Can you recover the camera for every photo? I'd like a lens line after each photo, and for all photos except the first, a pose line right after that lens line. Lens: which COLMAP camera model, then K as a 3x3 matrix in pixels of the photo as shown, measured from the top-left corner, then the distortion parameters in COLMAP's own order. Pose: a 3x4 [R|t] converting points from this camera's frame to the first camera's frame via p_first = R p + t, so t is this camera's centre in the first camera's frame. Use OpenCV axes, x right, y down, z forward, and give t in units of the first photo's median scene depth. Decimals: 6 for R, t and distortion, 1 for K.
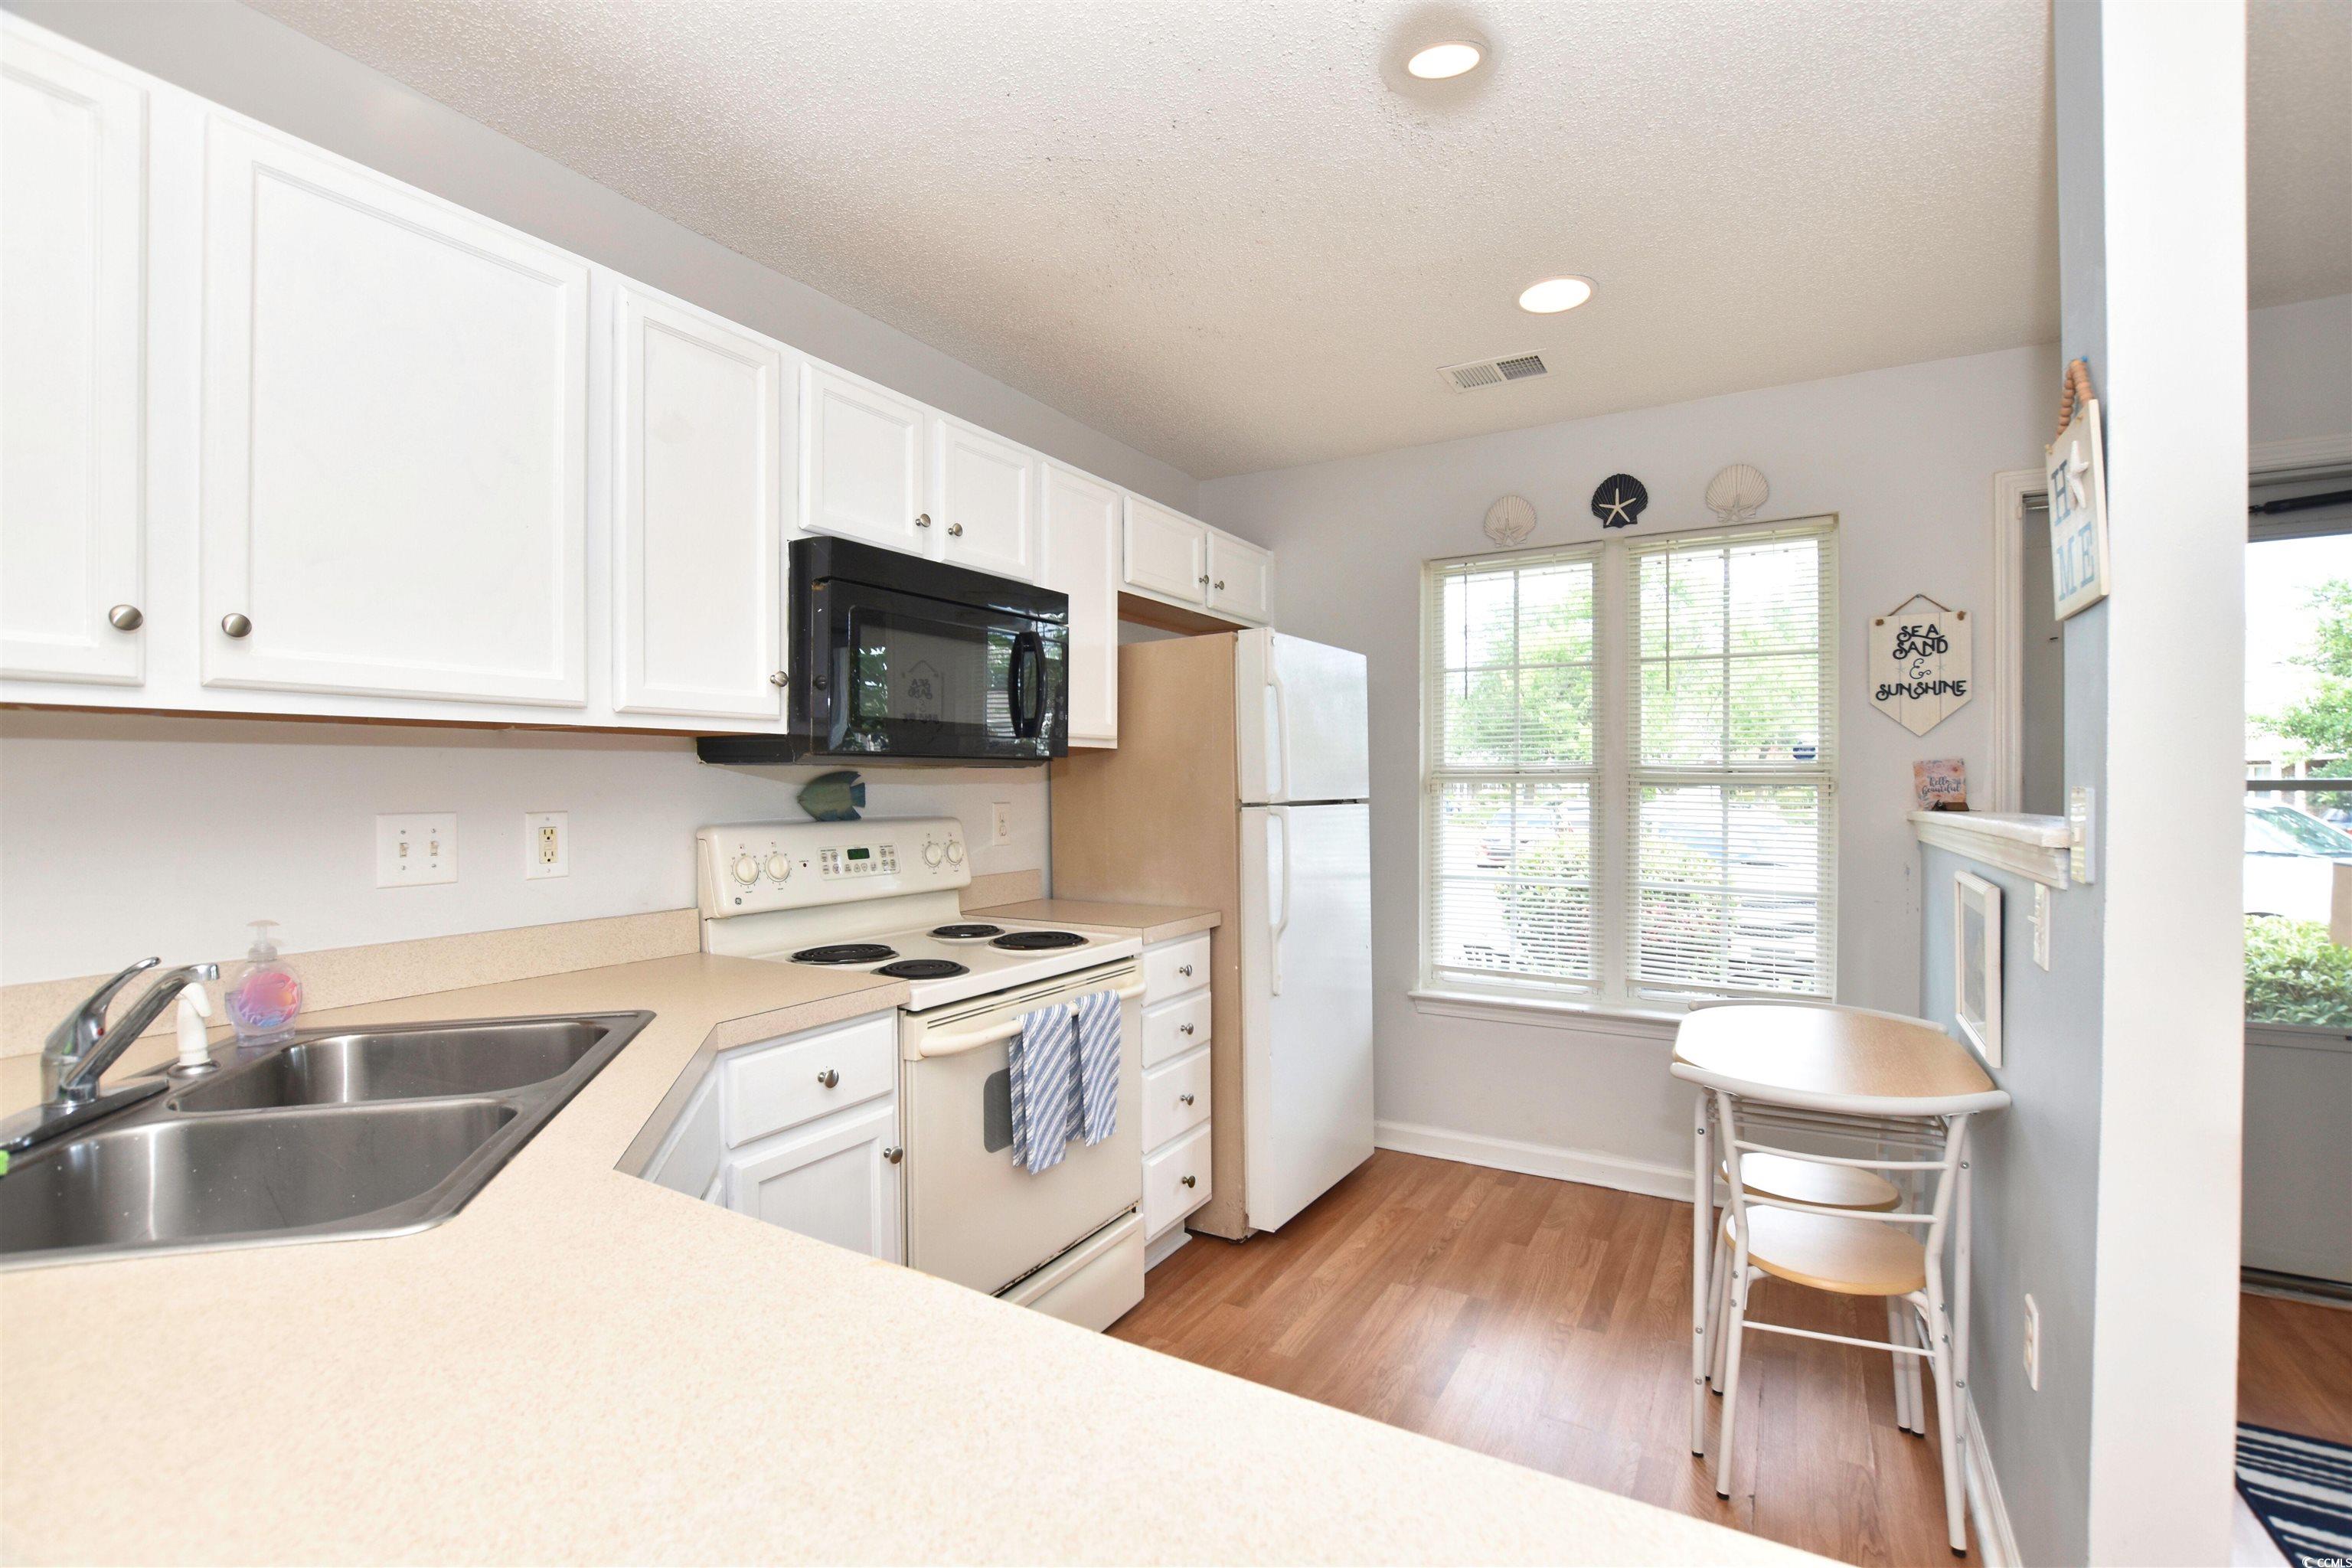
lens RADIAL K [[1033.7, 0, 1182.2], [0, 1033.7, 798.3], [0, 0, 1]] dist [-0.037402, 0.005972]
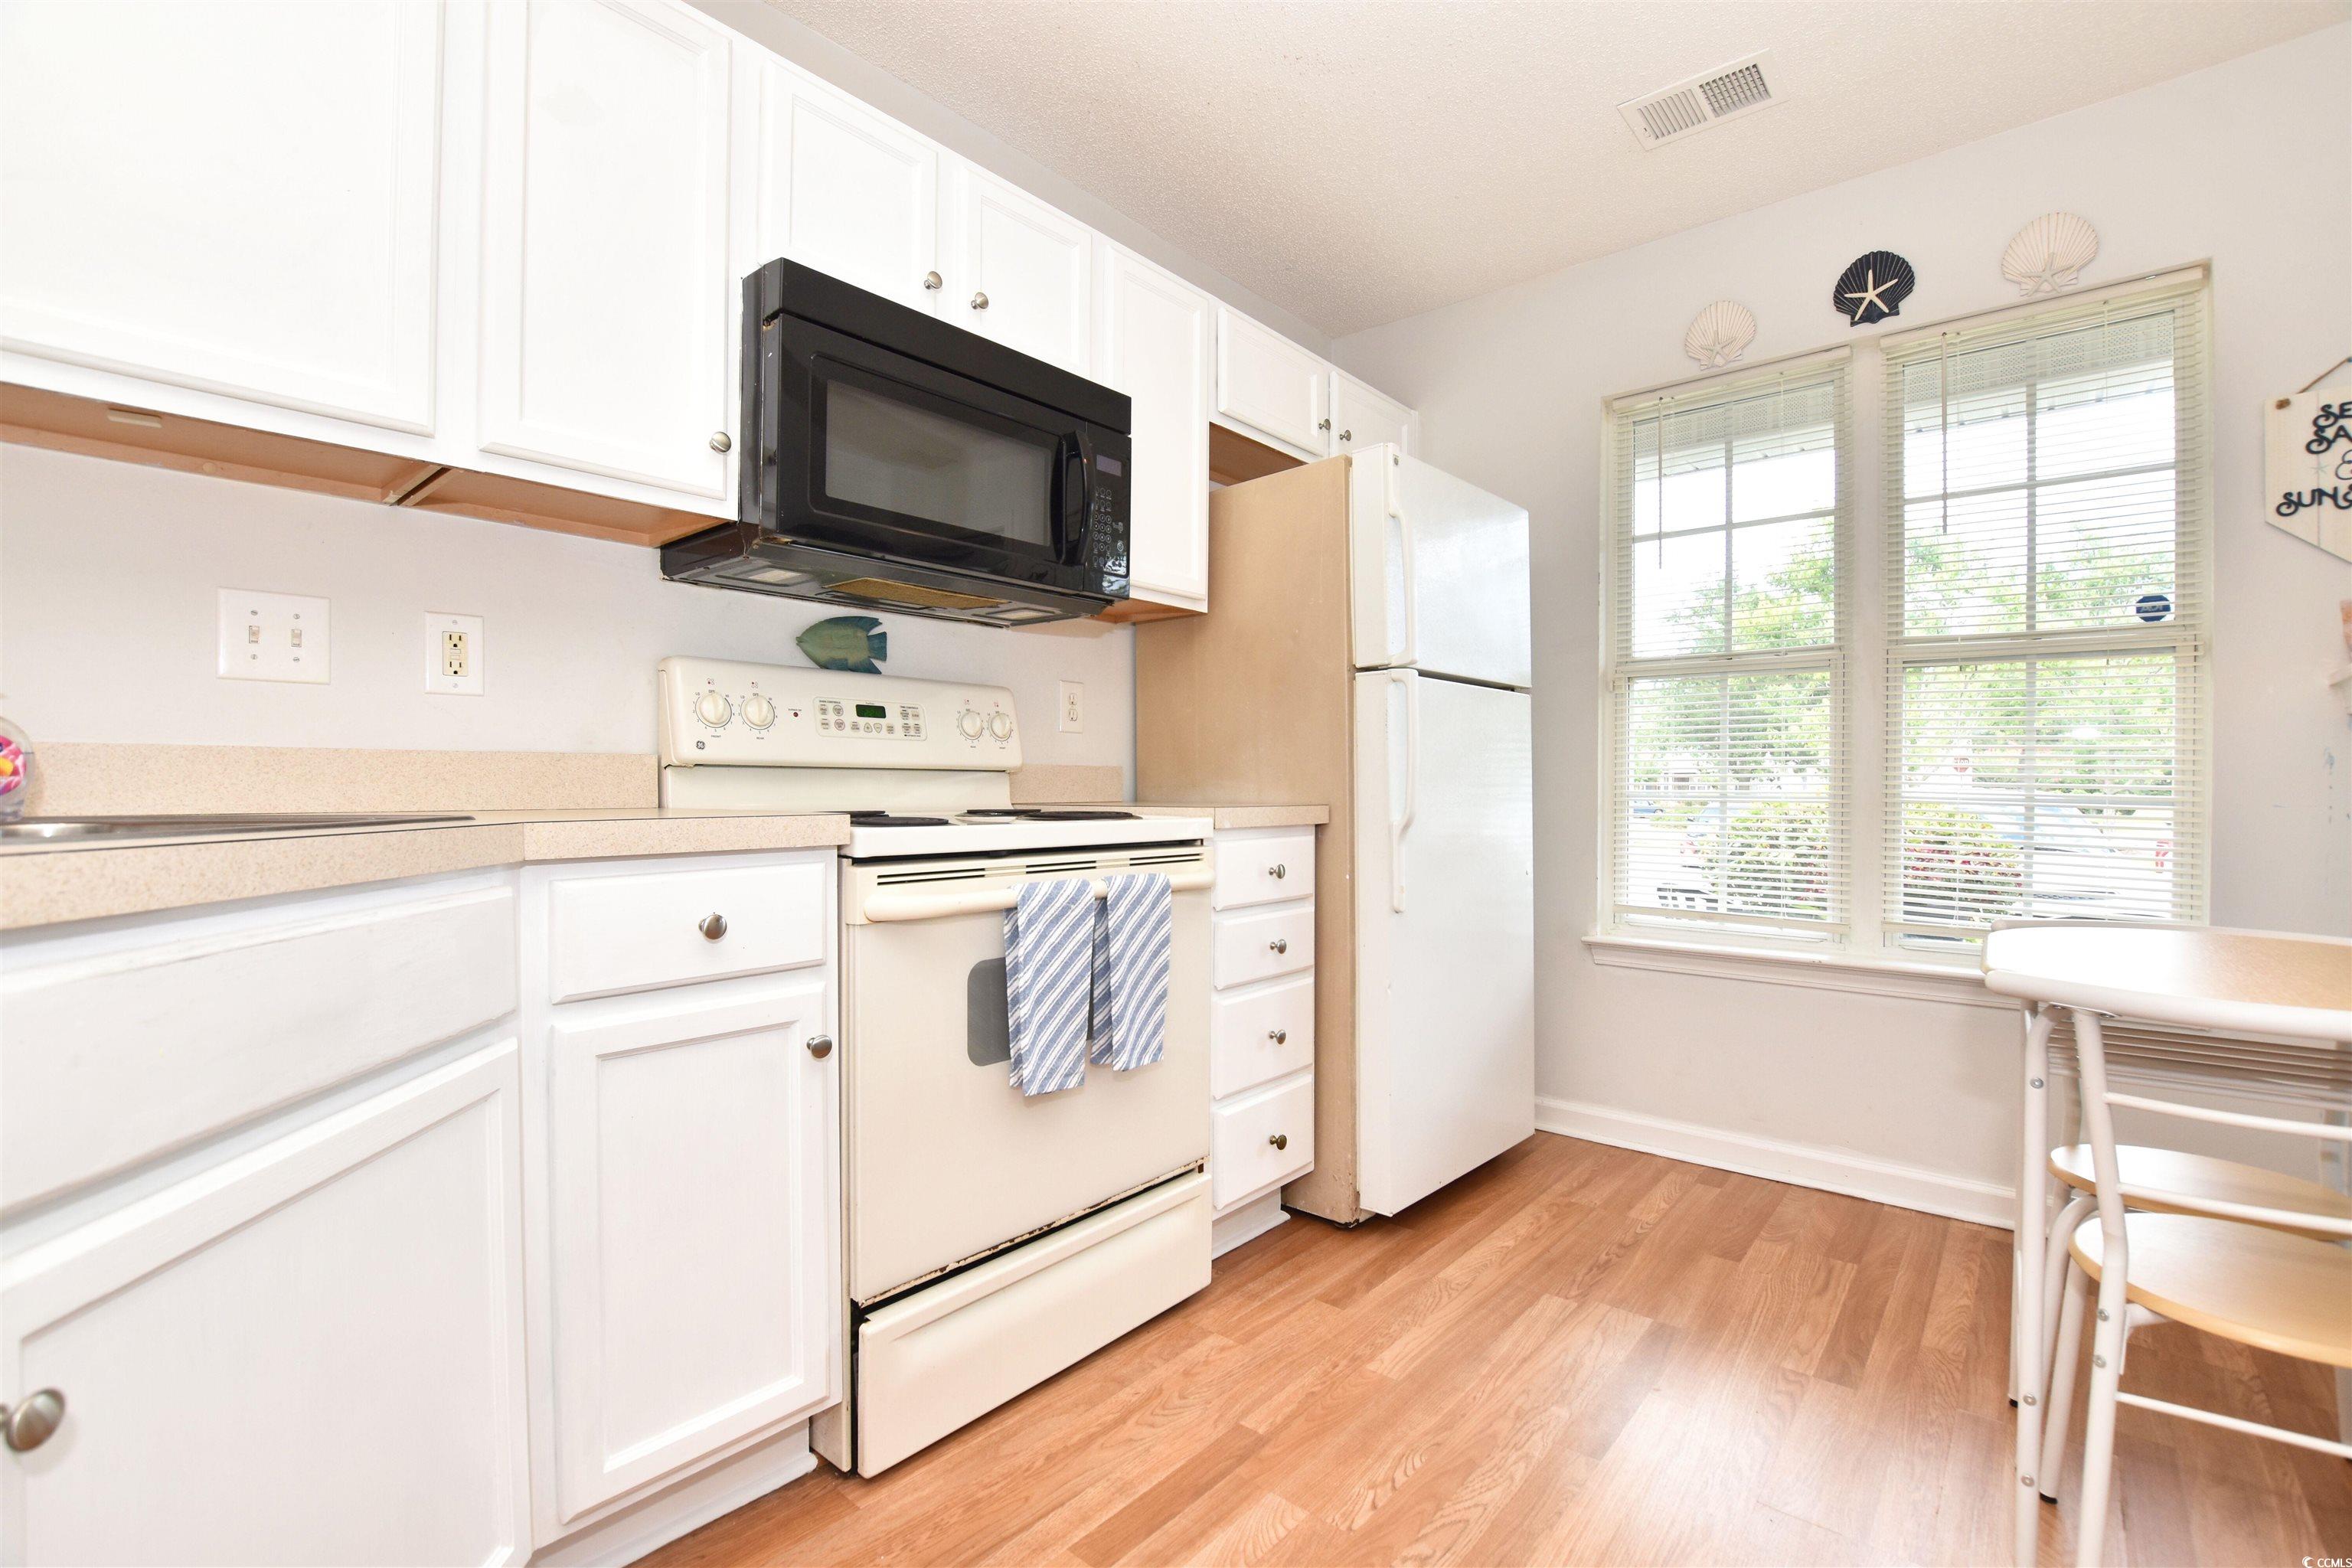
lens RADIAL K [[1033.7, 0, 1182.2], [0, 1033.7, 798.3], [0, 0, 1]] dist [-0.037402, 0.005972]
pose [[0.984269, 0.008183, -0.176487, 0.070916], [-0.008743, 0.999959, -0.002395, 0.113386], [0.176460, 0.003900, 0.984300, 0.213800]]
